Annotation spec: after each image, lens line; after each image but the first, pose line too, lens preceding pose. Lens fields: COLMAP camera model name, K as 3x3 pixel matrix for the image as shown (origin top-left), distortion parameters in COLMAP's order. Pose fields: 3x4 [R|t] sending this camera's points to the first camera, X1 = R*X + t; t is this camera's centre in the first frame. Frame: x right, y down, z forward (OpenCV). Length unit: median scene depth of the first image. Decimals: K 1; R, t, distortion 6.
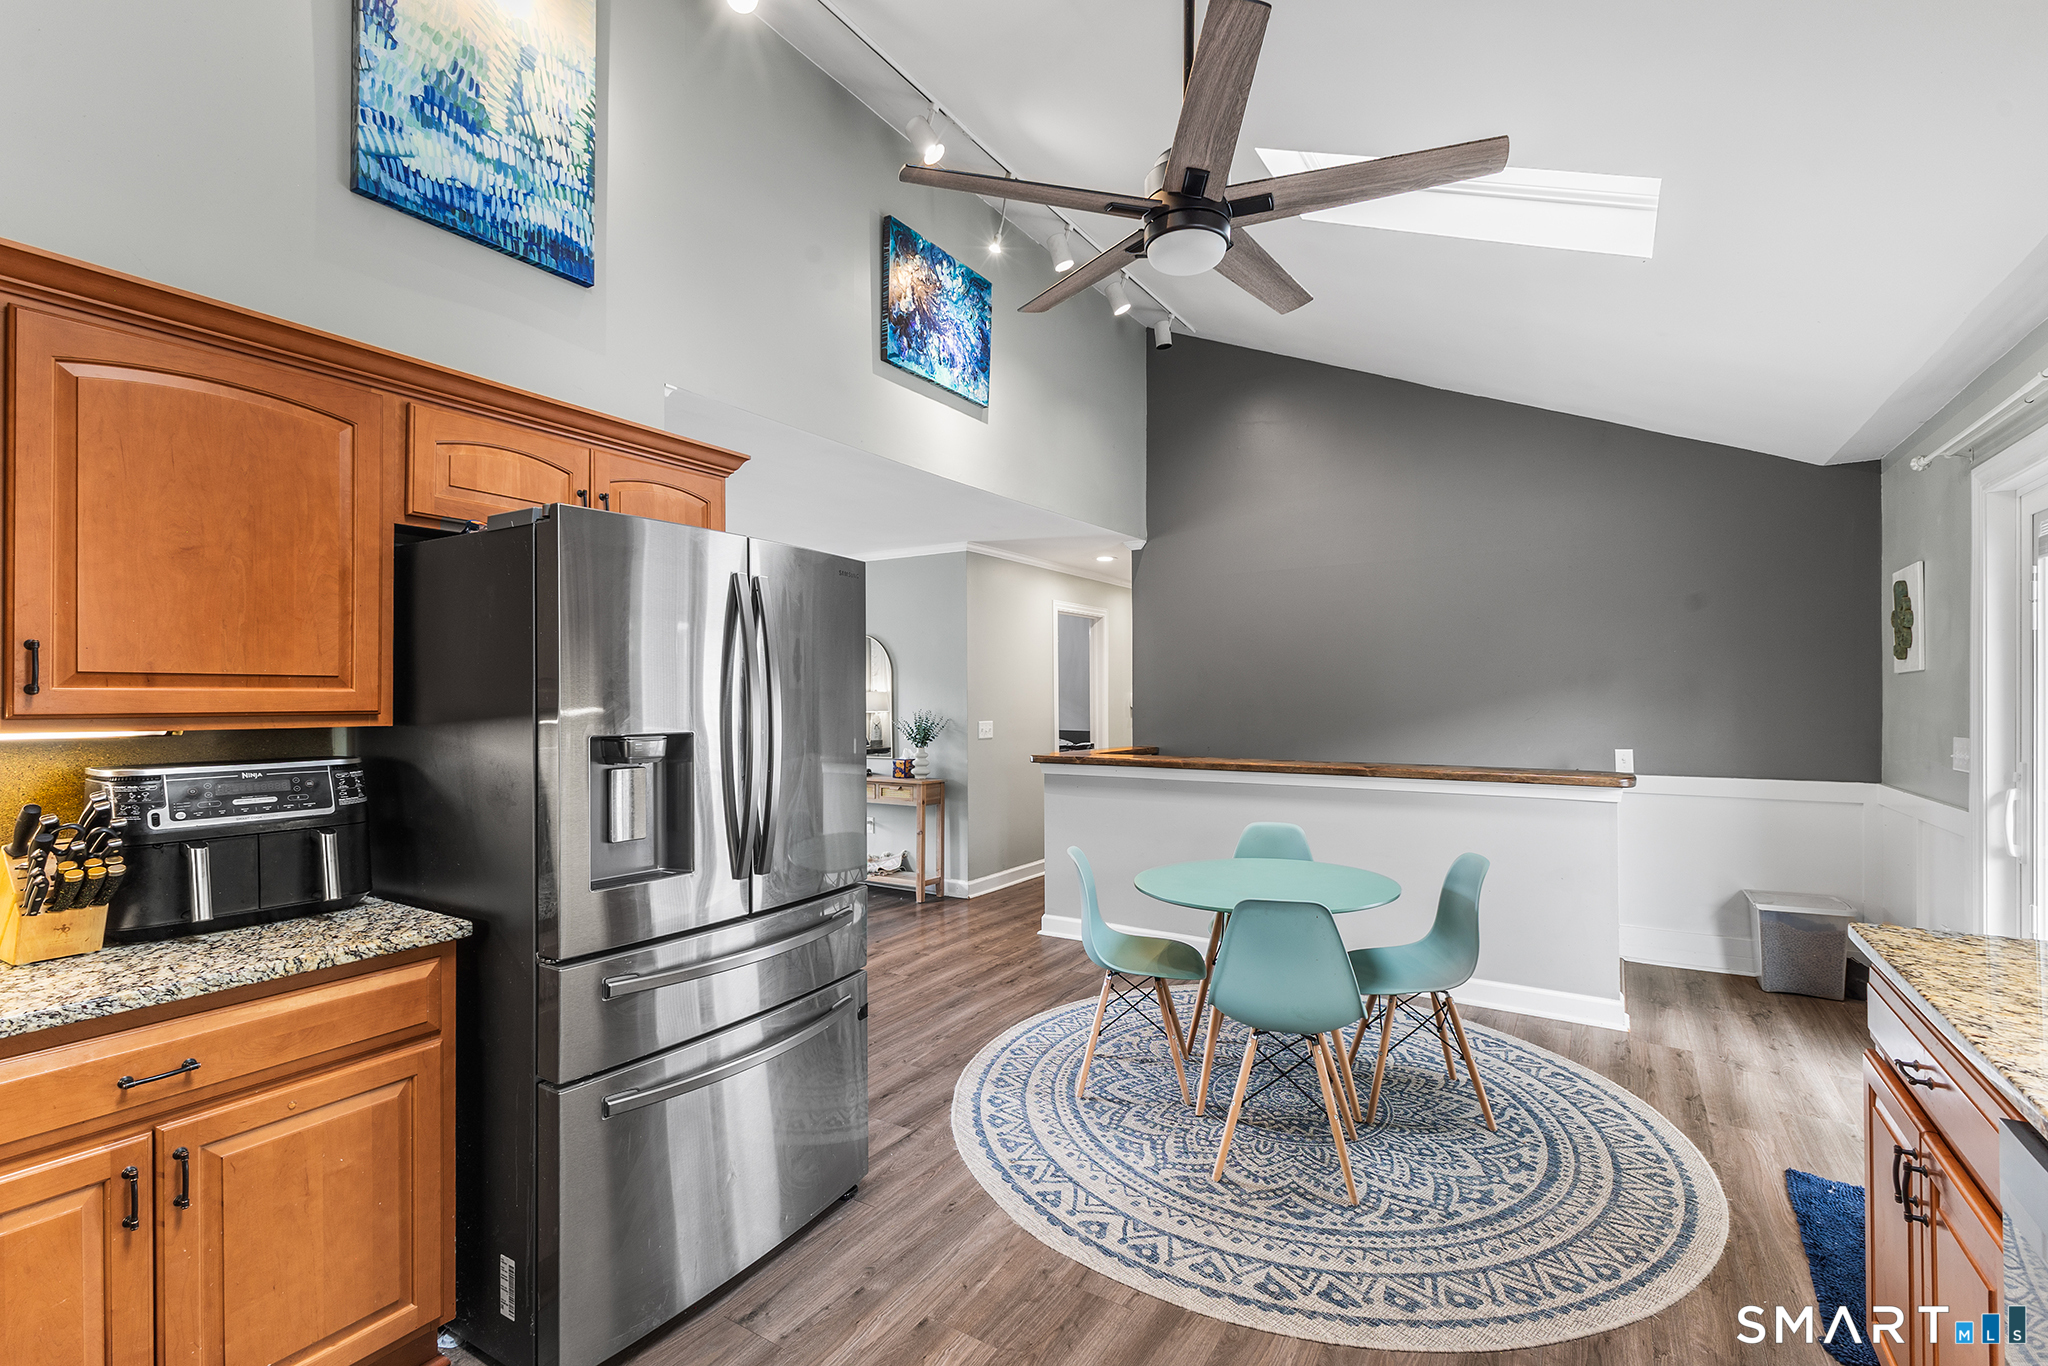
lens RADIAL K [[908.4, 0, 1009.9], [0, 908.4, 714.0], [0, 0, 1]] dist [0.001826, 0.000277]
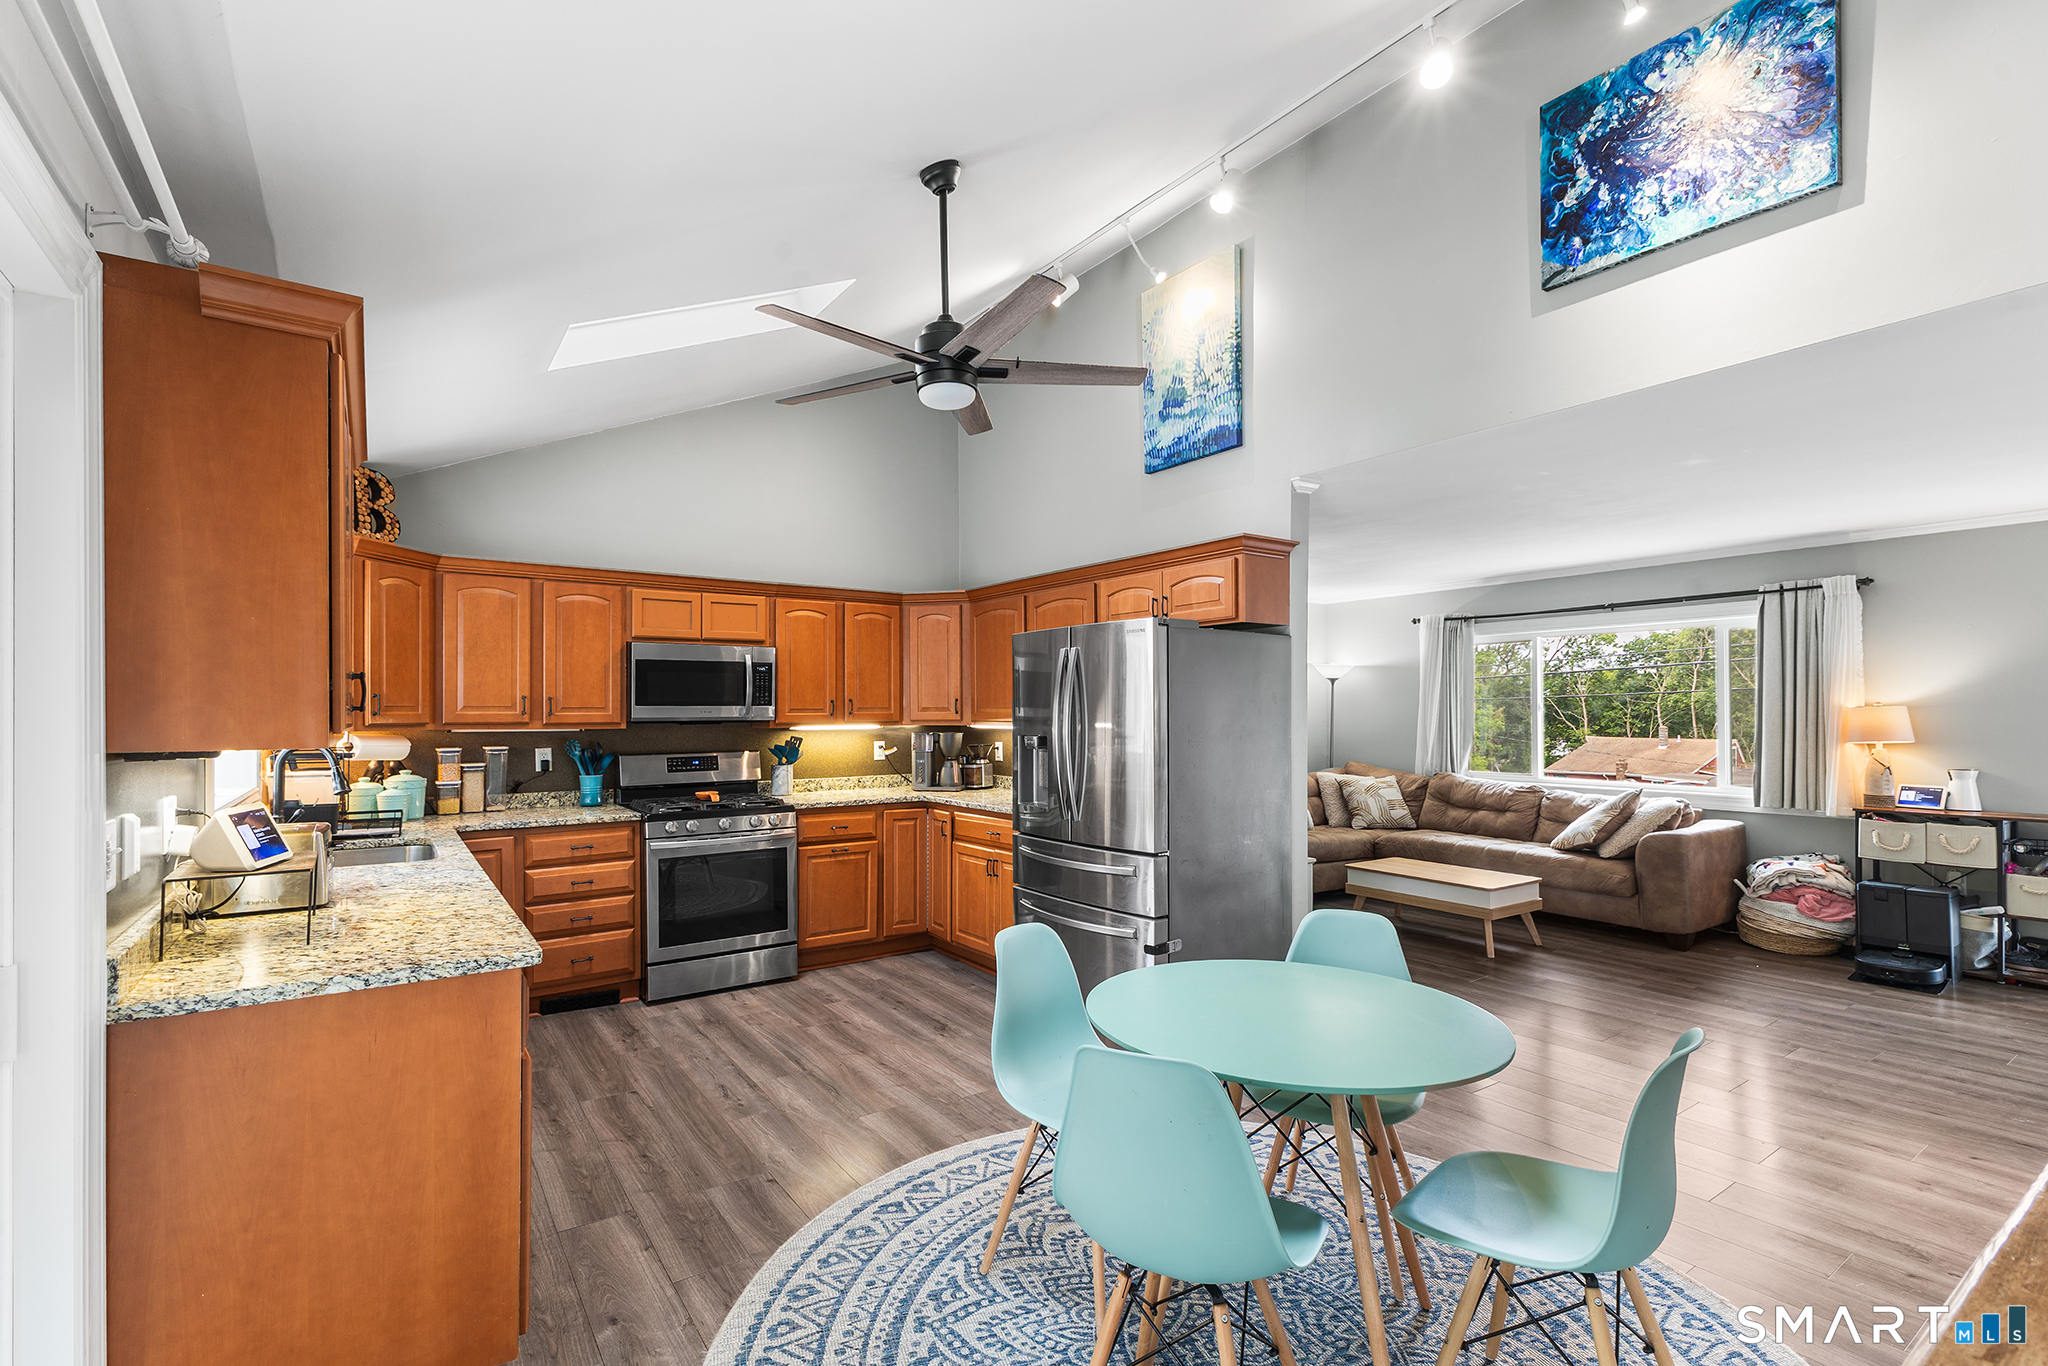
lens RADIAL K [[908.4, 0, 1009.9], [0, 908.4, 714.0], [0, 0, 1]] dist [0.001826, 0.000277]
pose [[-0.380610, 0.007859, -0.924702, 1.247611], [-0.007336, 0.999907, 0.011518, -0.039768], [0.924707, 0.011168, -0.380517, 1.400351]]
